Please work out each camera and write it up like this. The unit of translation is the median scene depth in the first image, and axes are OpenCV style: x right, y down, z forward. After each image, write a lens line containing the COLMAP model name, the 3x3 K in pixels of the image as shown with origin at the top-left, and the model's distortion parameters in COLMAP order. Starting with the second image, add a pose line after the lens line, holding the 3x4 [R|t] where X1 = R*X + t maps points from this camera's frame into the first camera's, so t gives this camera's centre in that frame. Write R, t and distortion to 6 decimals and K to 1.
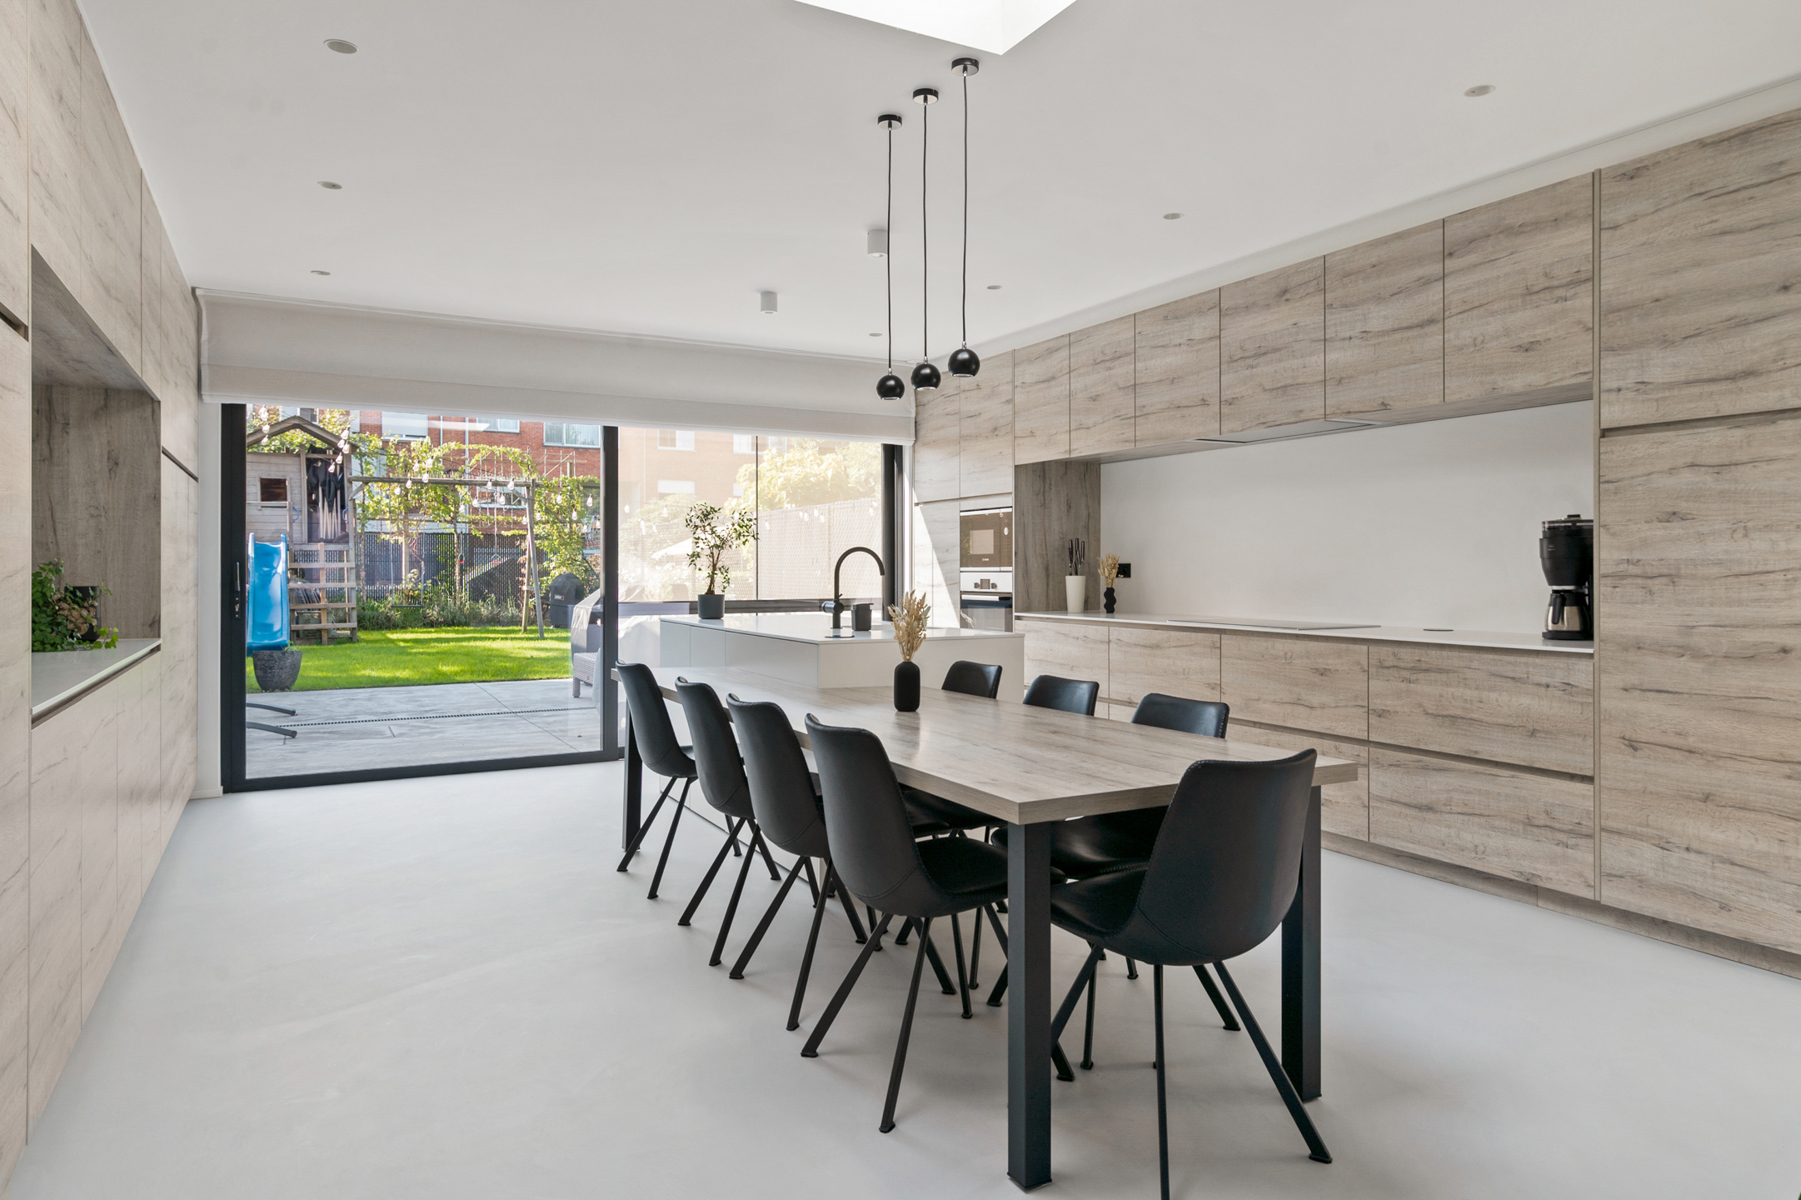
lens RADIAL K [[1139.2, 0, 943.6], [0, 1139.2, 567.0], [0, 0, 1]] dist [0.012091, 0.001038]
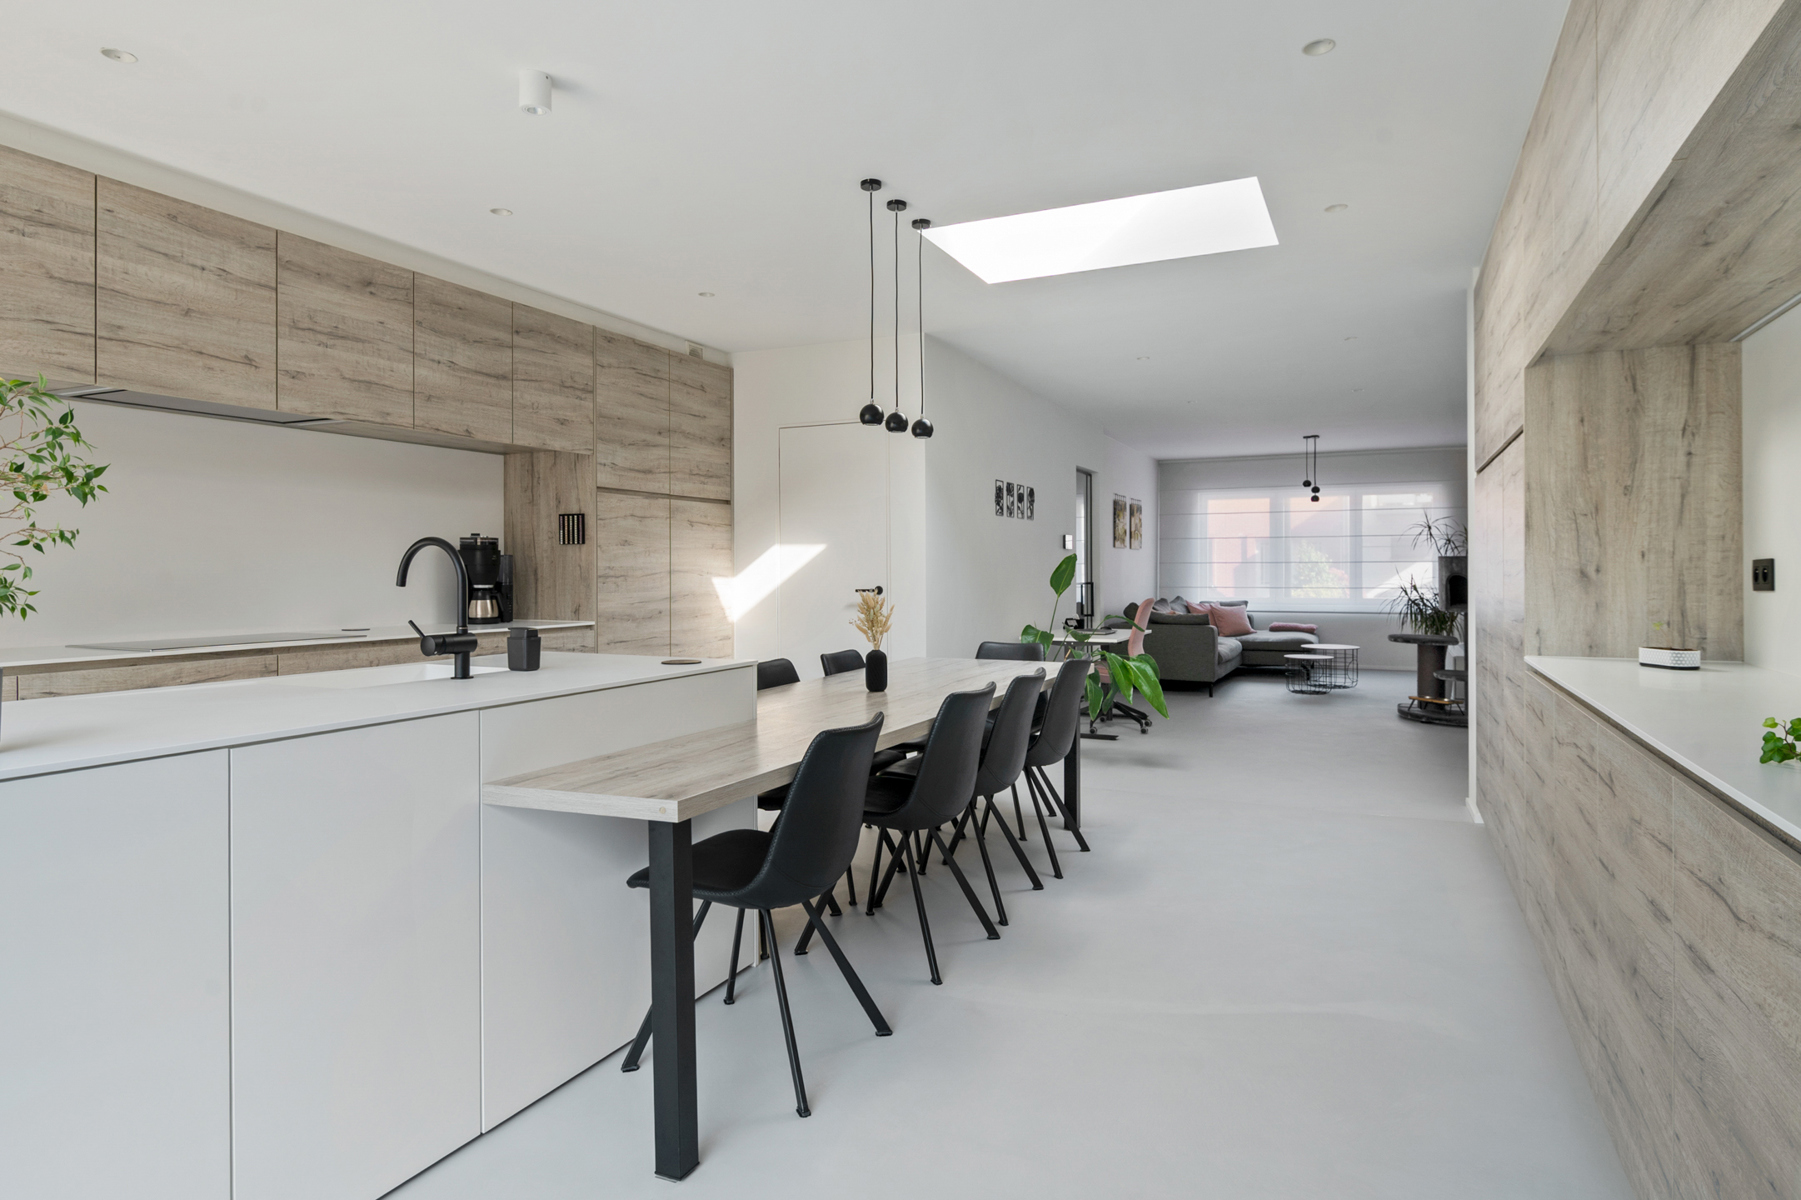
lens RADIAL K [[1020.1, 0, 905.5], [0, 1020.1, 587.5], [0, 0, 1]] dist [0.013646, -0.008456]
pose [[-0.580497, -0.009786, 0.814203, -0.631617], [0.005087, 0.999865, 0.015645, 0.001951], [-0.814246, 0.013223, -0.580369, 1.084315]]
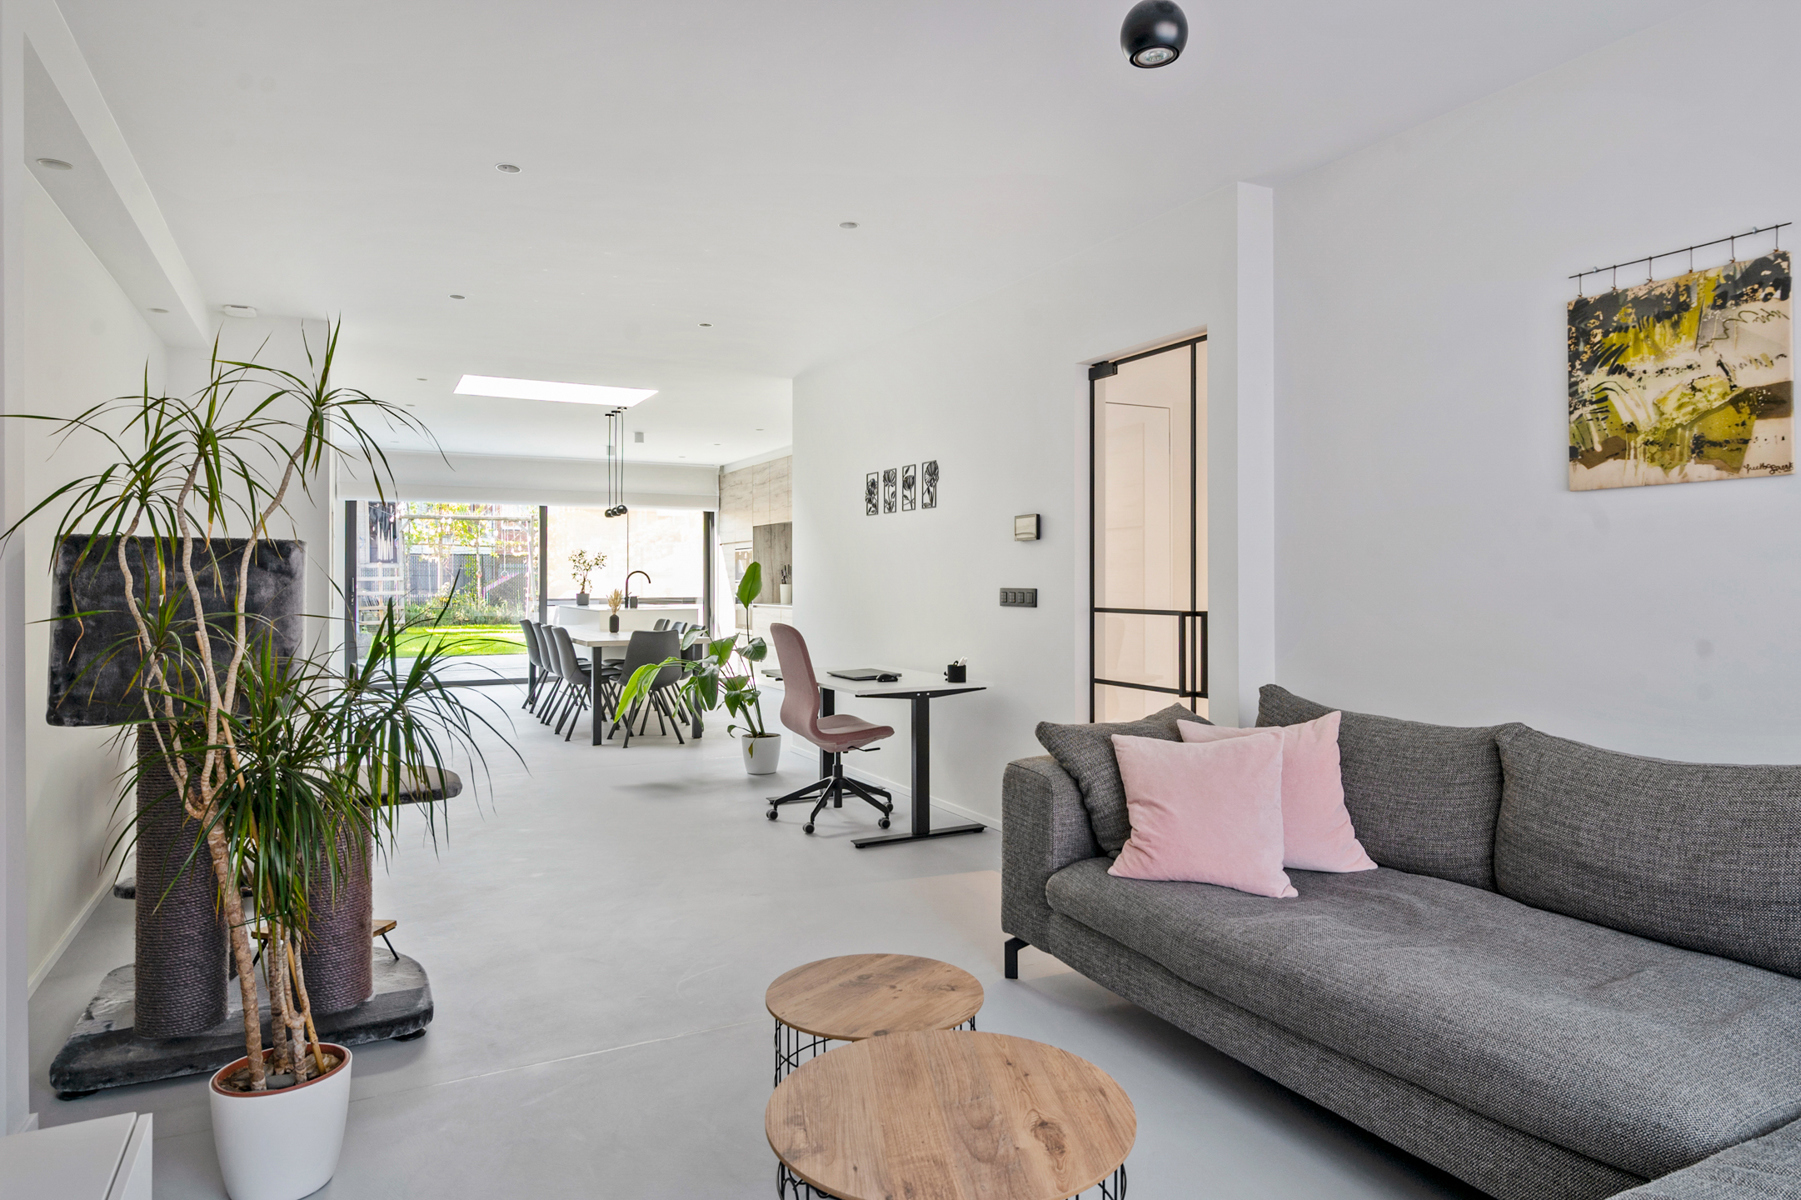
lens RADIAL K [[1111.1, 0, 906.4], [0, 1111.1, 570.6], [0, 0, 1]] dist [0.050929, -0.002973]
pose [[0.998768, 0.000160, -0.049615, 0.535358], [-0.000581, 0.999964, -0.008464, -0.001058], [0.049612, 0.008482, 0.998733, -1.089465]]
